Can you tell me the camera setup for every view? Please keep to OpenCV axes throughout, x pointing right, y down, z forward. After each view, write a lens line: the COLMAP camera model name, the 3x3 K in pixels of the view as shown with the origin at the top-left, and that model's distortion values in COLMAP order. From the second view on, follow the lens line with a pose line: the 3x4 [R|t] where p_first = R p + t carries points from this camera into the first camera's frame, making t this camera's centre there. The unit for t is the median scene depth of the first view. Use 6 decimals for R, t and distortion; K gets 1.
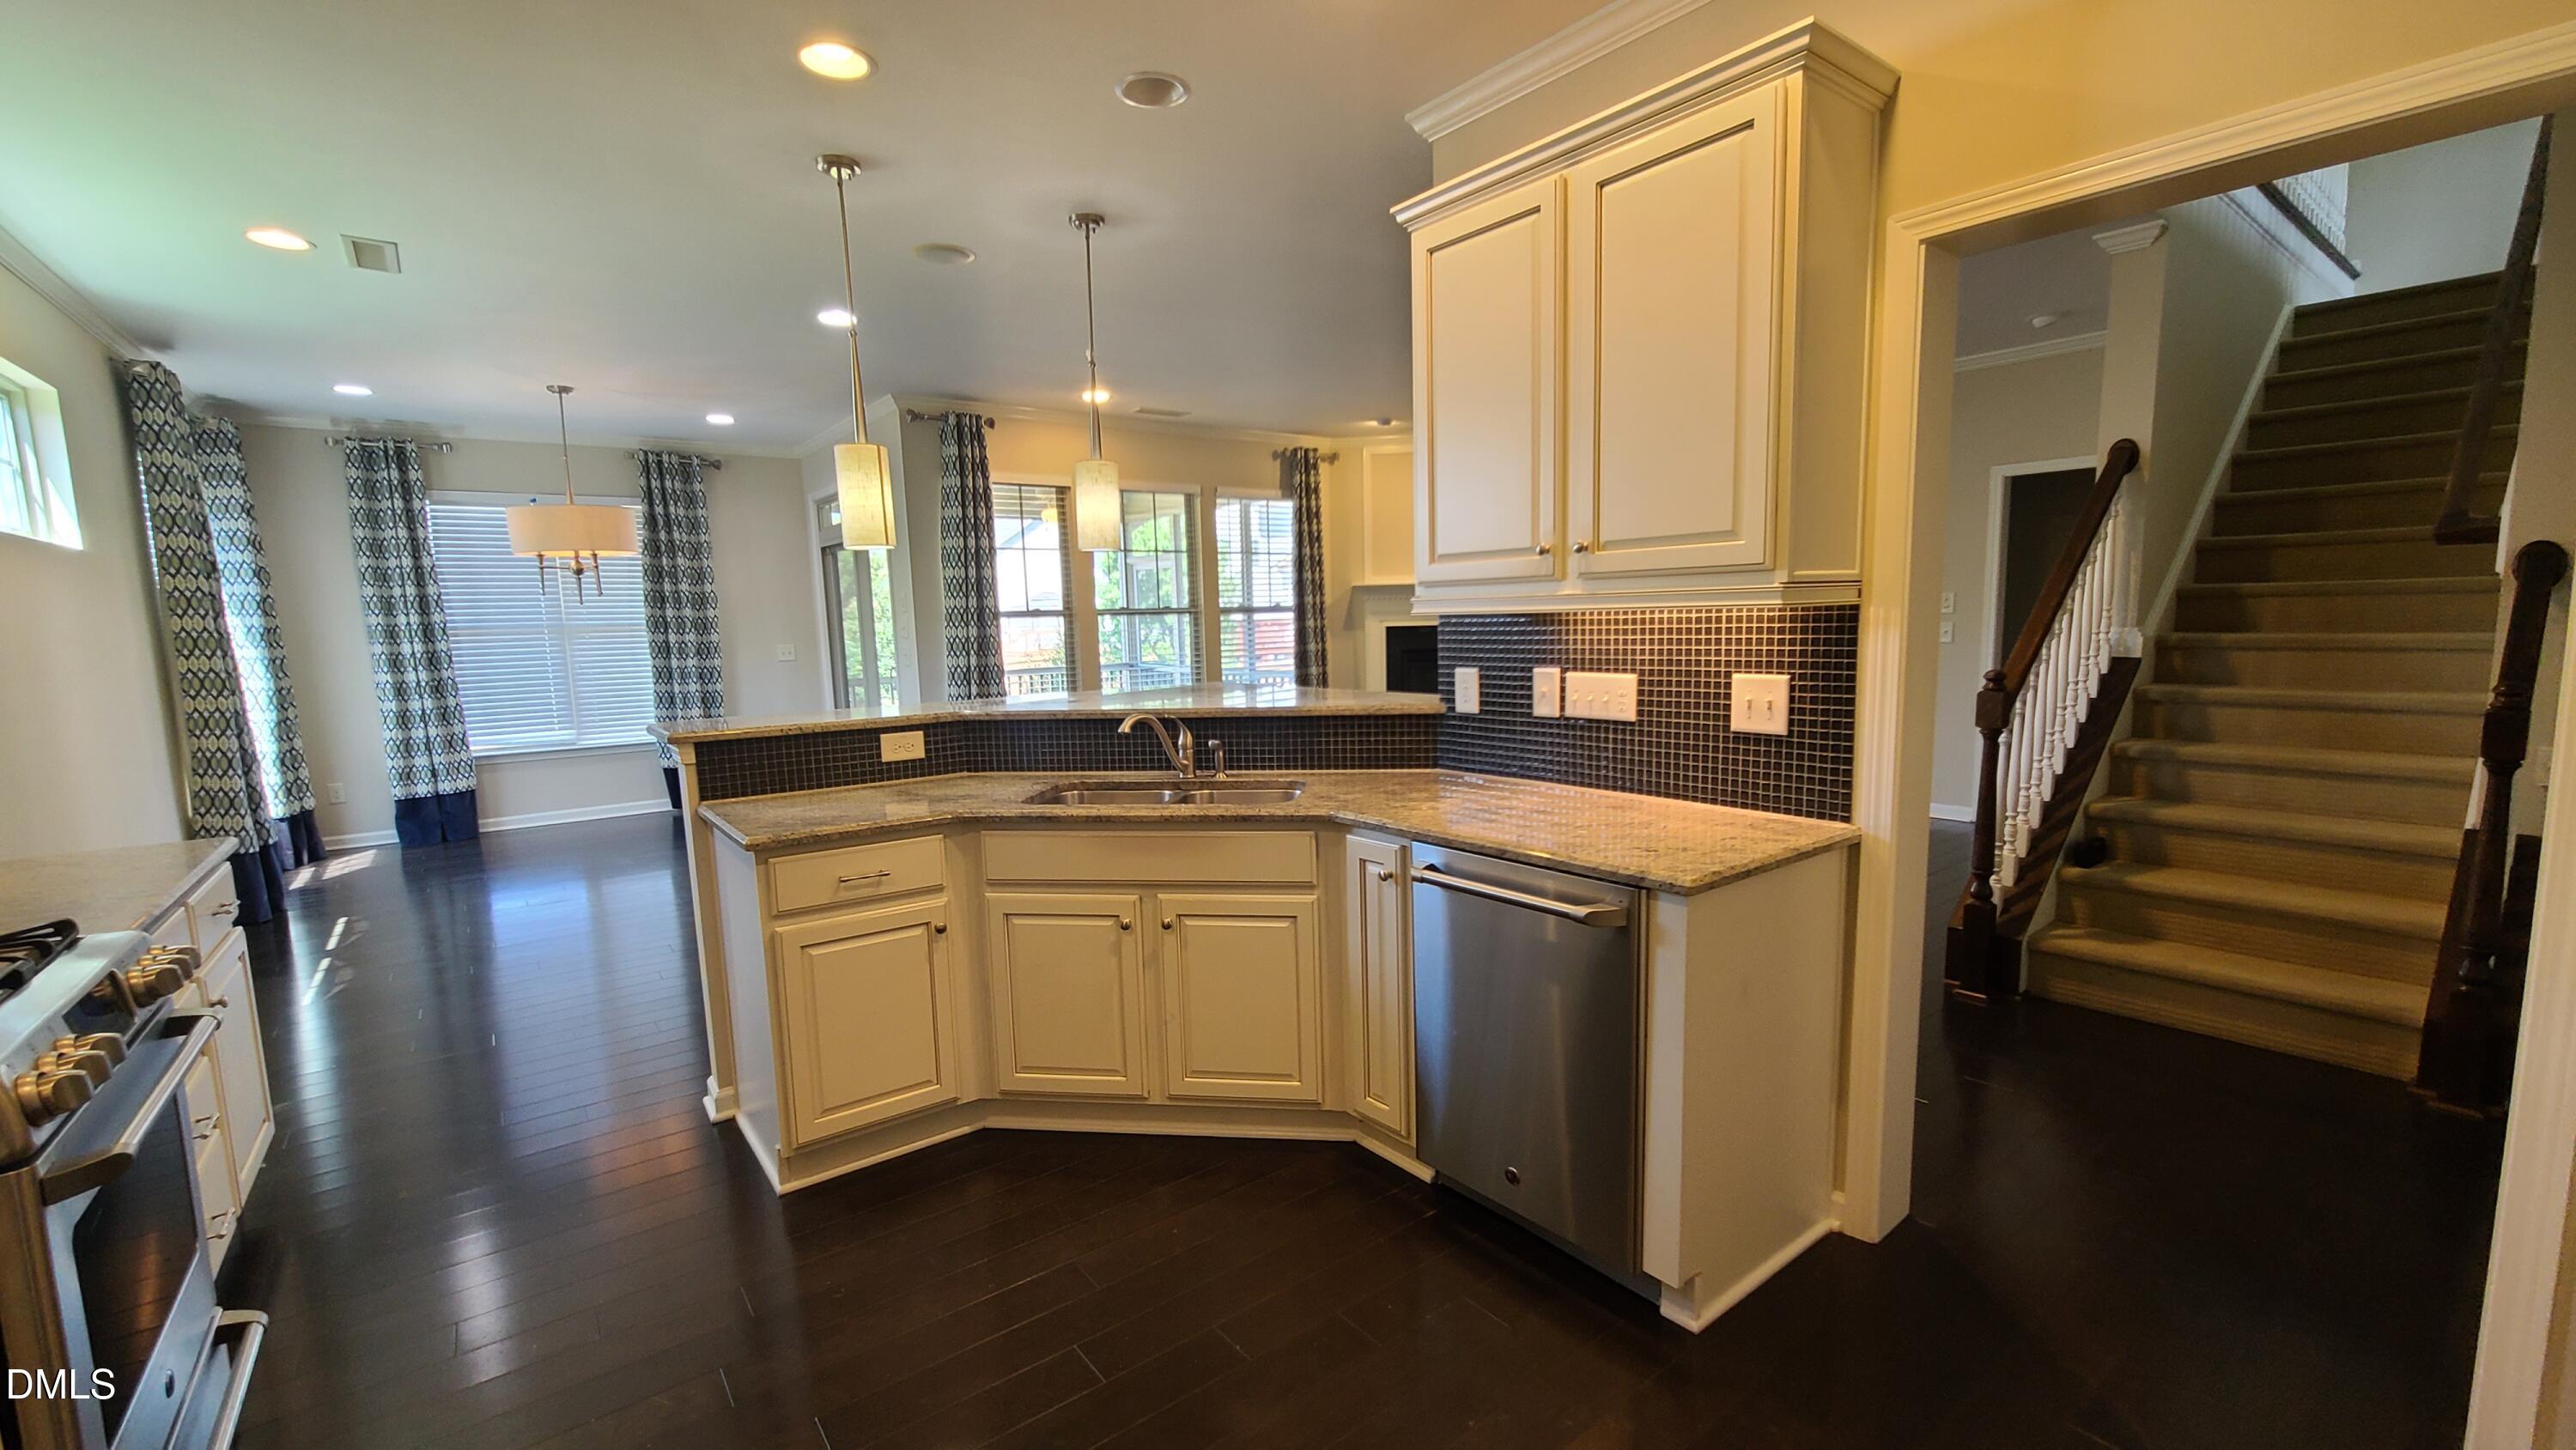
lens RADIAL K [[1055.5, 0, 1302.0], [0, 1055.5, 750.4], [0, 0, 1]] dist [-0.002011, -0.002172]
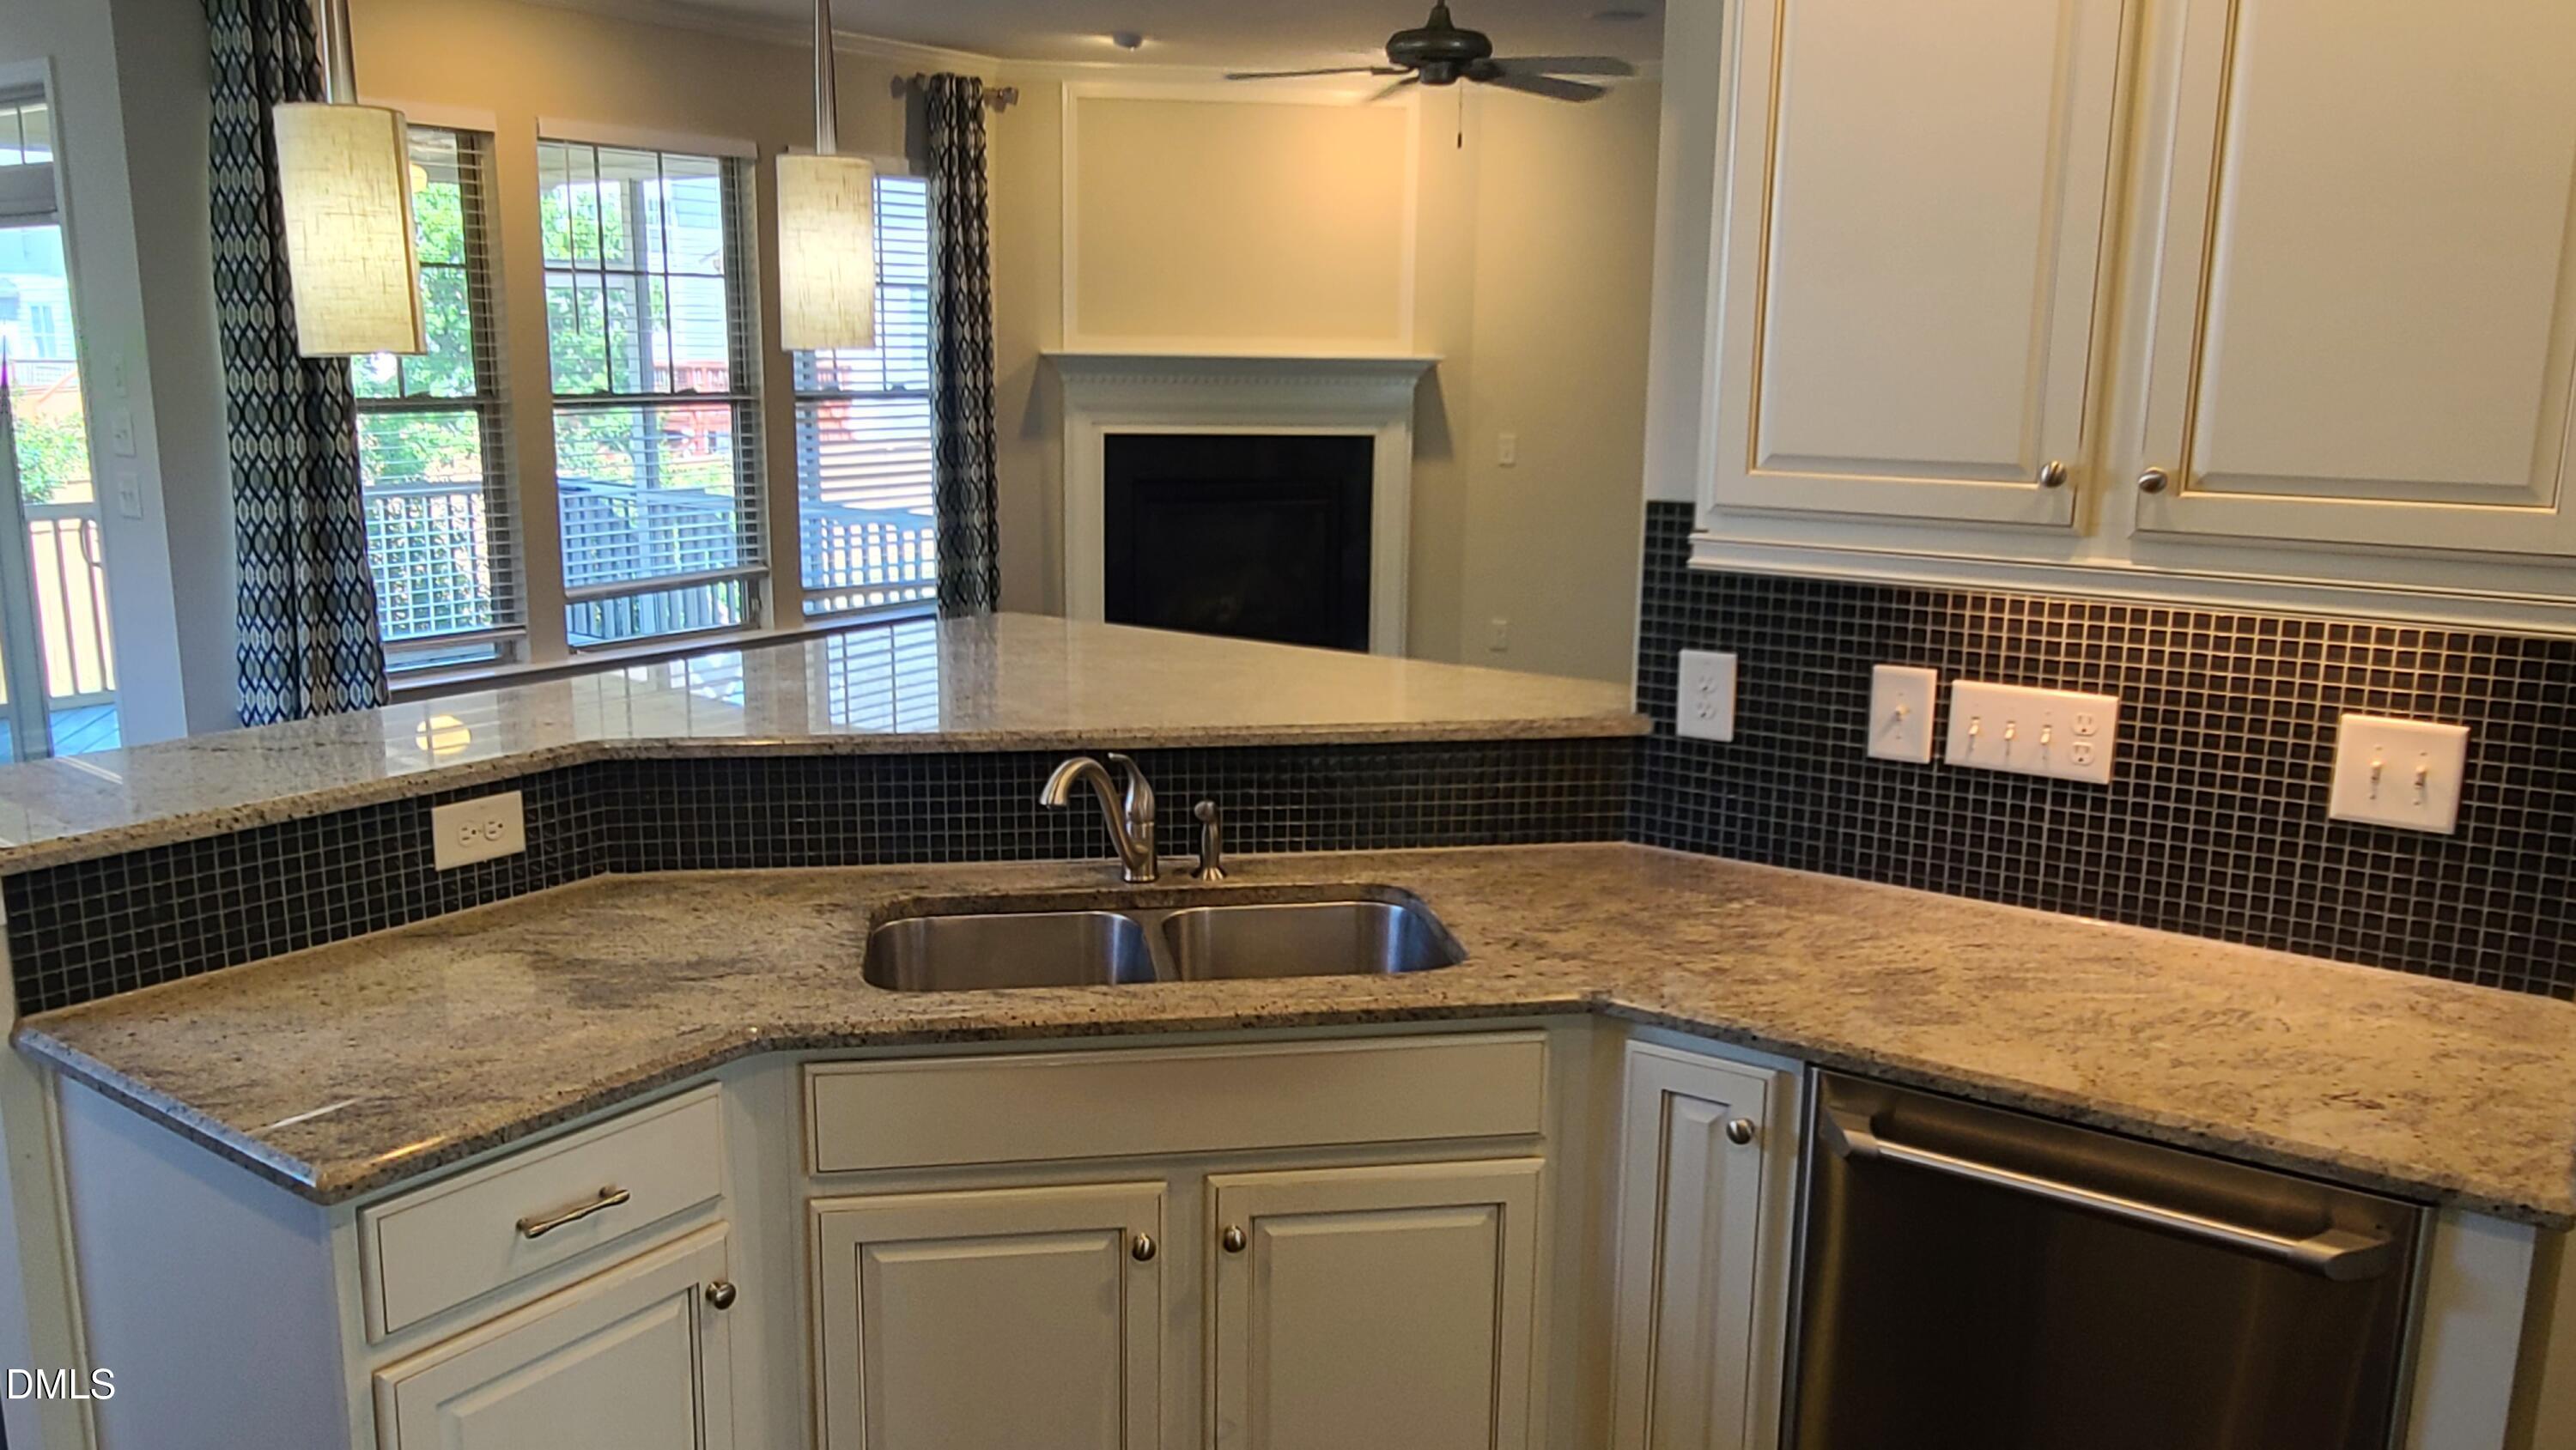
lens RADIAL K [[1904.1, 0, 1276.5], [0, 1904.1, 728.9], [0, 0, 1]] dist [0.001724, 0.001848]
pose [[0.960636, -0.019418, 0.277131, -0.333573], [0.000424, 0.997655, 0.068435, -0.116233], [-0.277810, -0.065624, 0.958392, 0.200337]]
